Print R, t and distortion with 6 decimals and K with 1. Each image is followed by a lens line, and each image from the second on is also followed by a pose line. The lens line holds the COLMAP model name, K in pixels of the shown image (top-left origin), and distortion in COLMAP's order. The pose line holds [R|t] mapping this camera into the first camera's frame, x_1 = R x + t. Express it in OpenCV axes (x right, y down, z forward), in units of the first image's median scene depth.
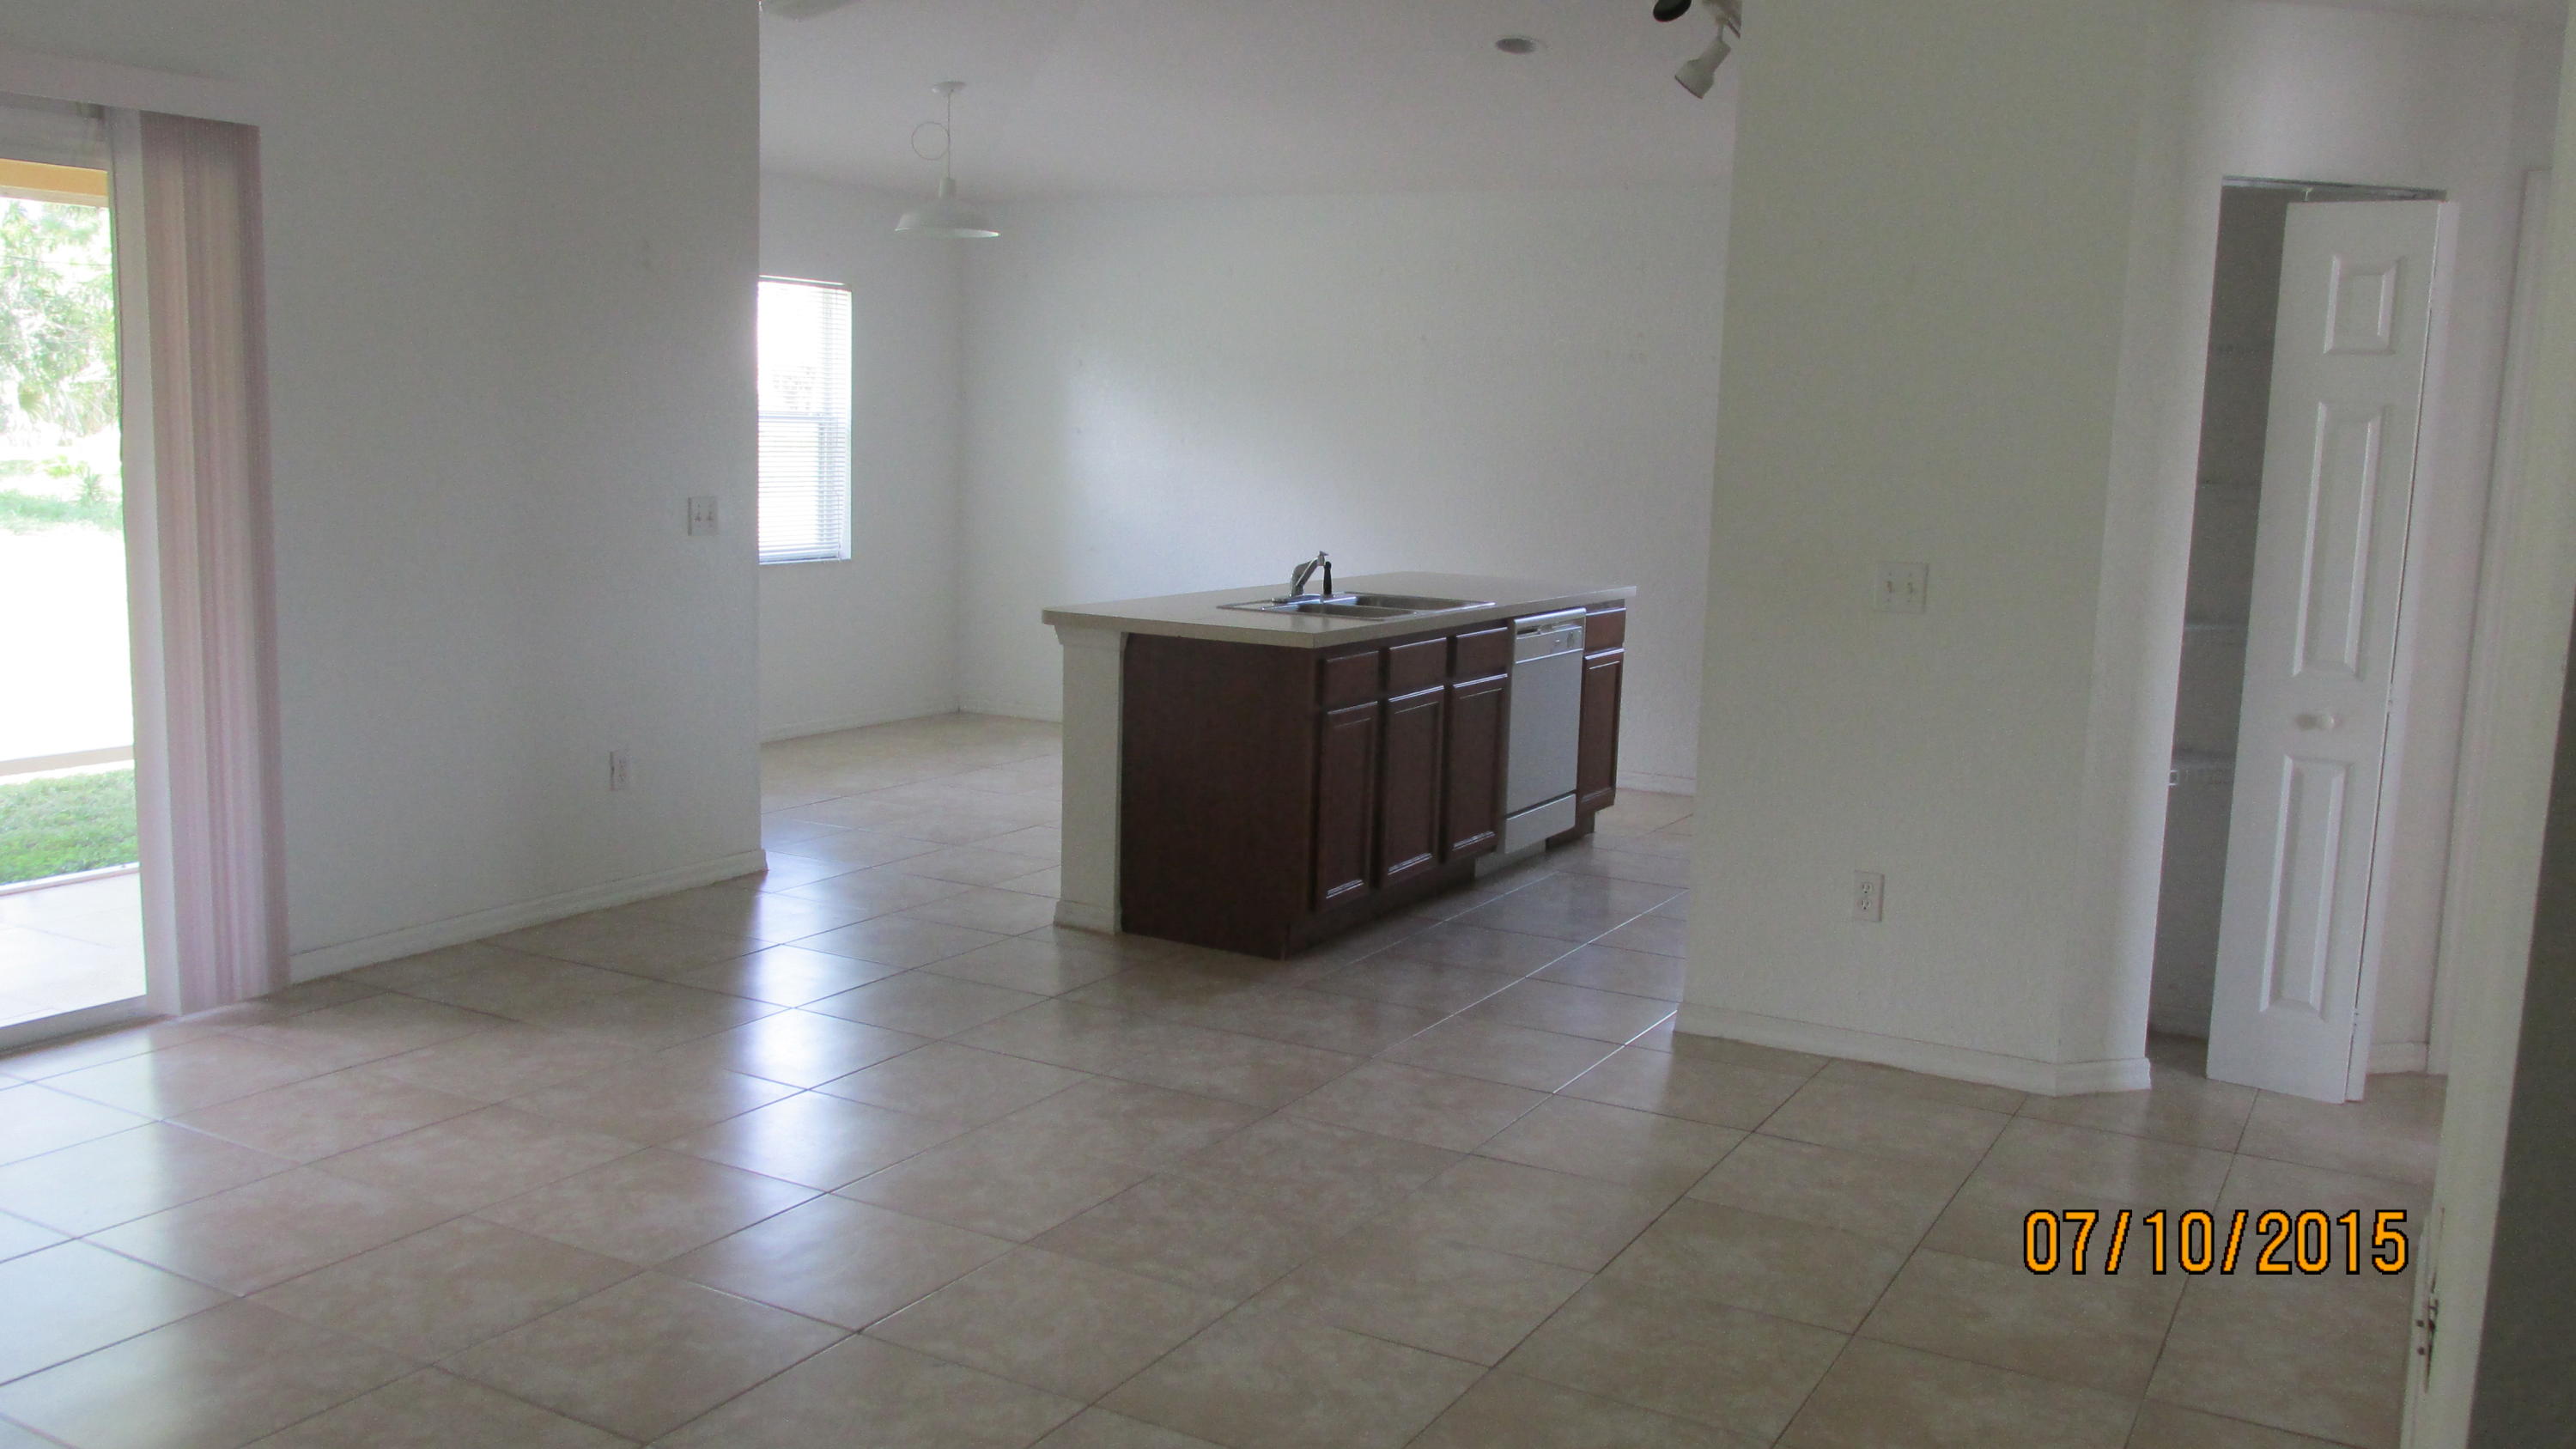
lens RADIAL K [[2131.5, 0, 1283.5], [0, 2131.5, 718.4], [0, 0, 1]] dist [-0.050396, 0.024208]
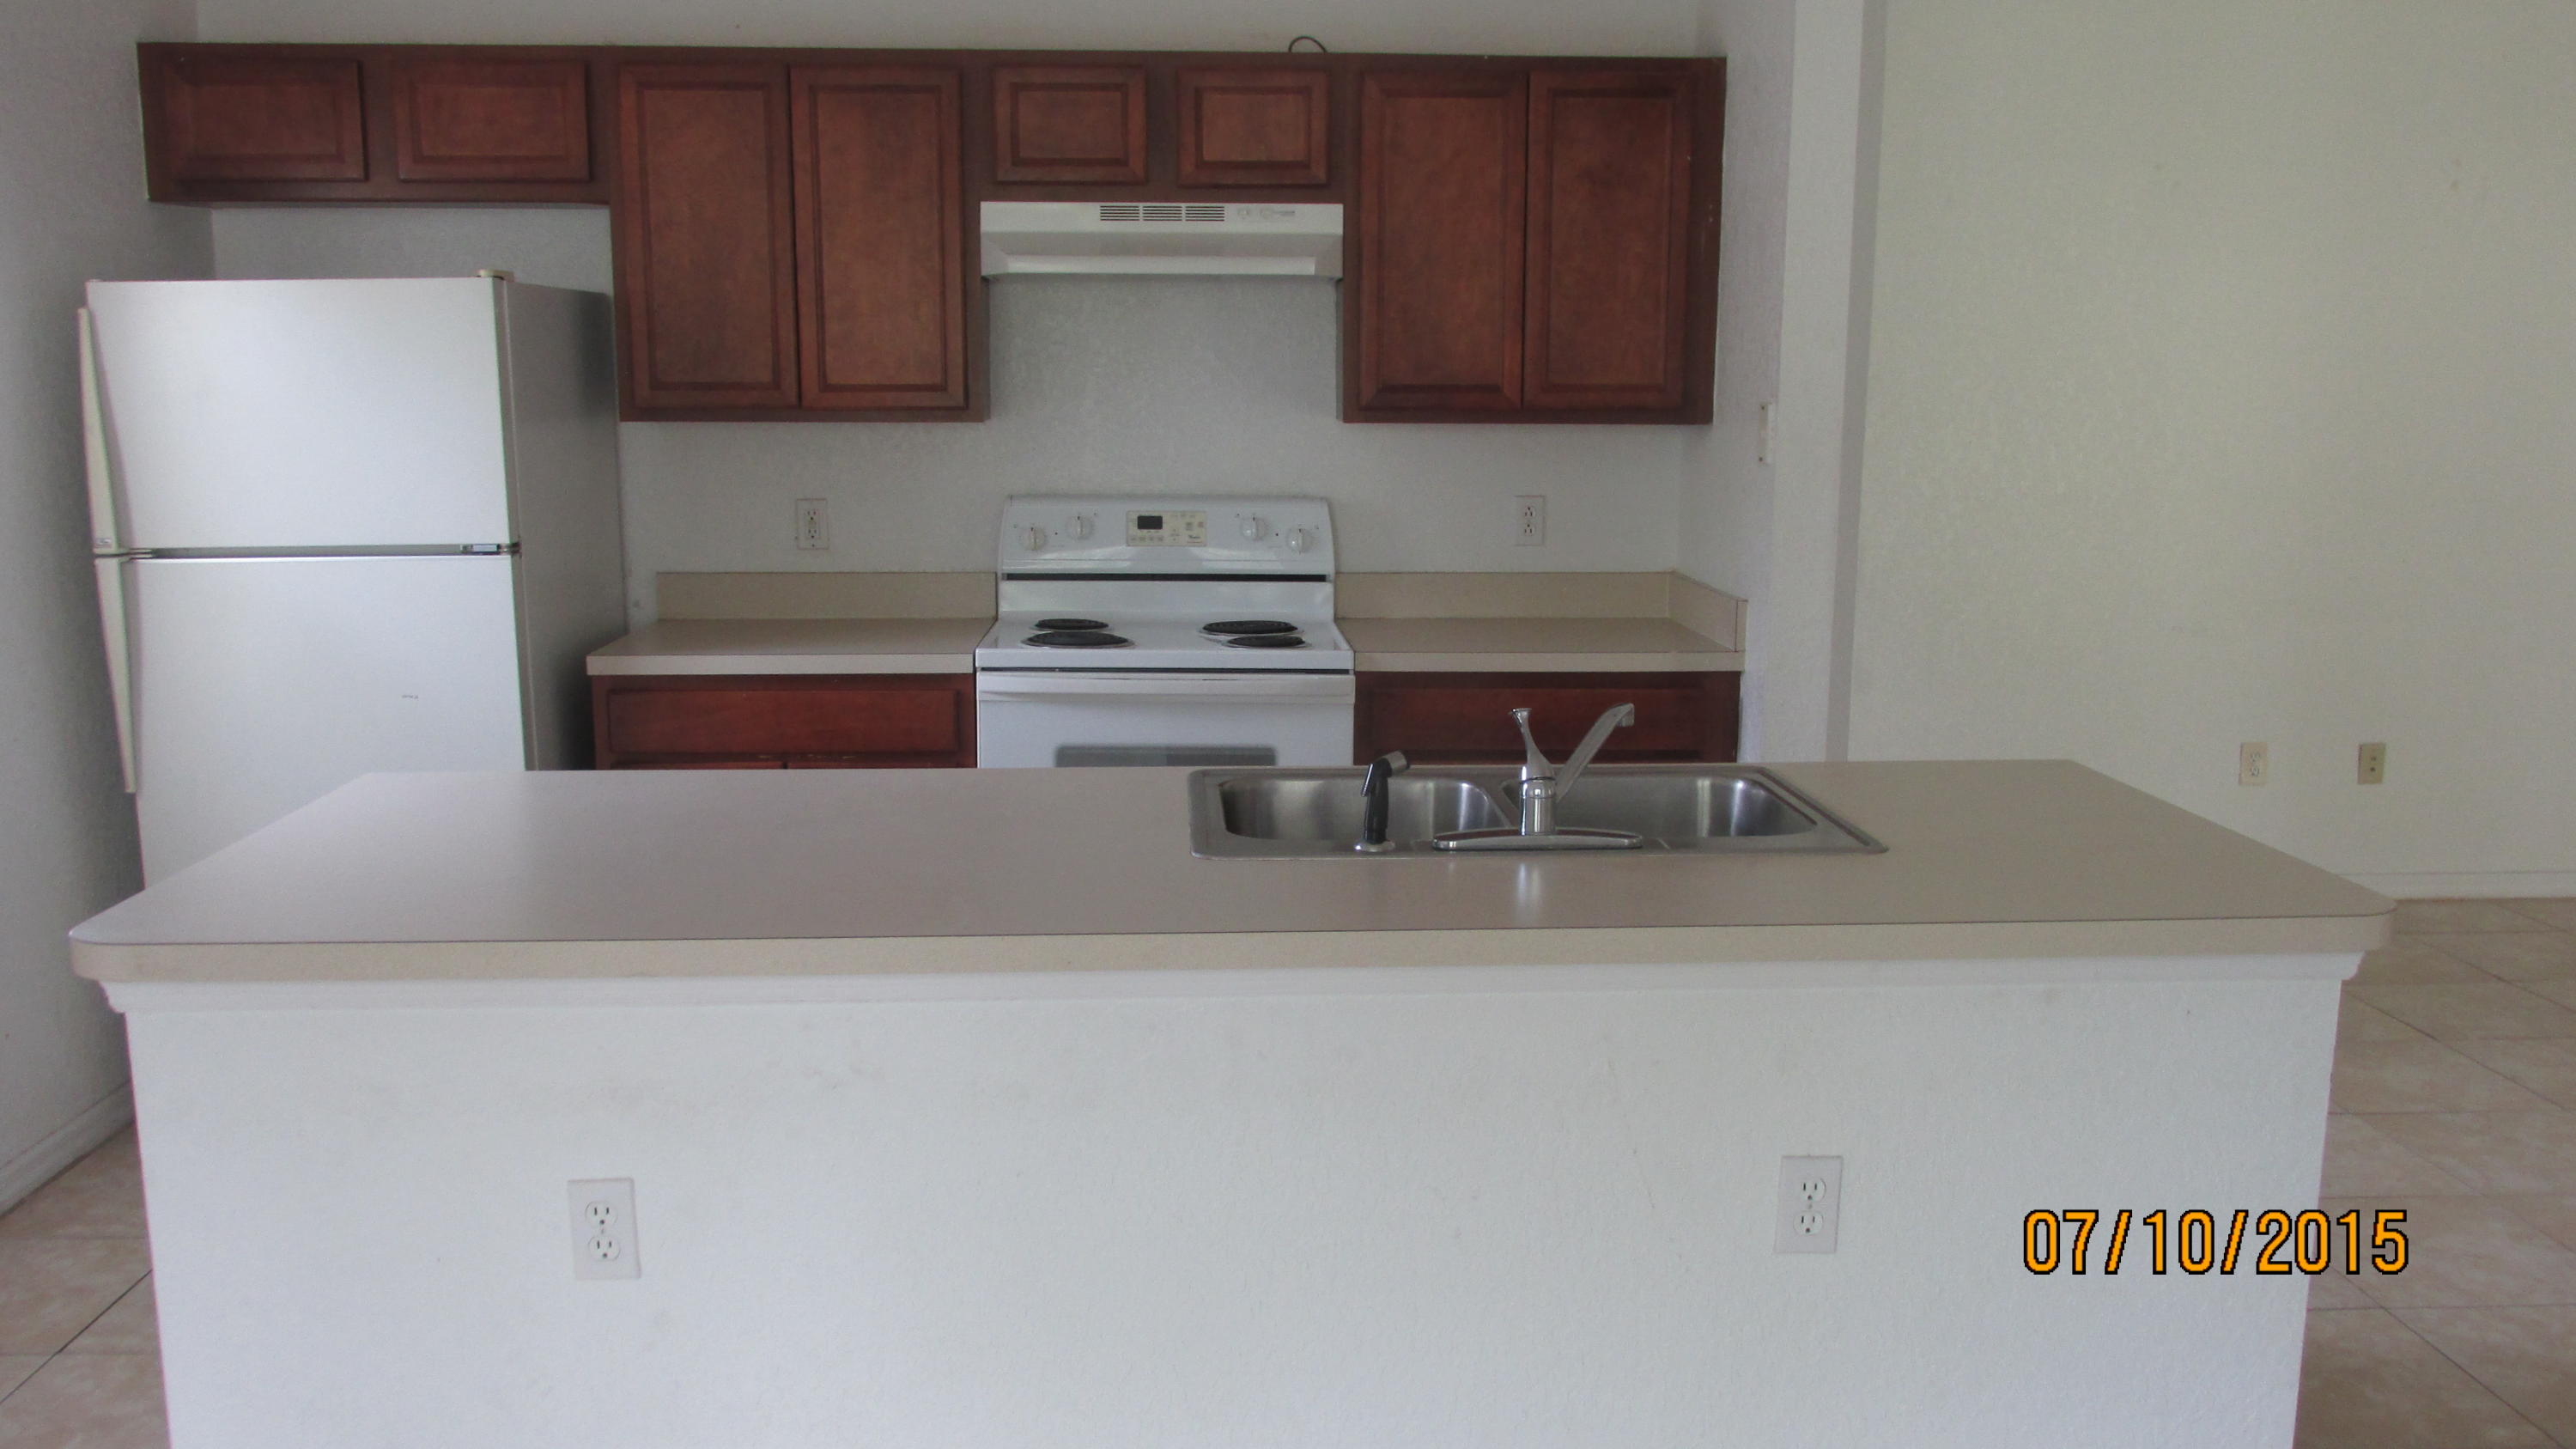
lens RADIAL K [[2131.5, 0, 1270.8], [0, 2131.5, 730.0], [0, 0, 1]] dist [-0.050396, 0.024208]
pose [[-0.525150, -0.164344, 0.834990, -0.311334], [0.106653, 0.960730, 0.256170, -0.192847], [-0.844300, 0.223582, -0.487000, 1.327513]]
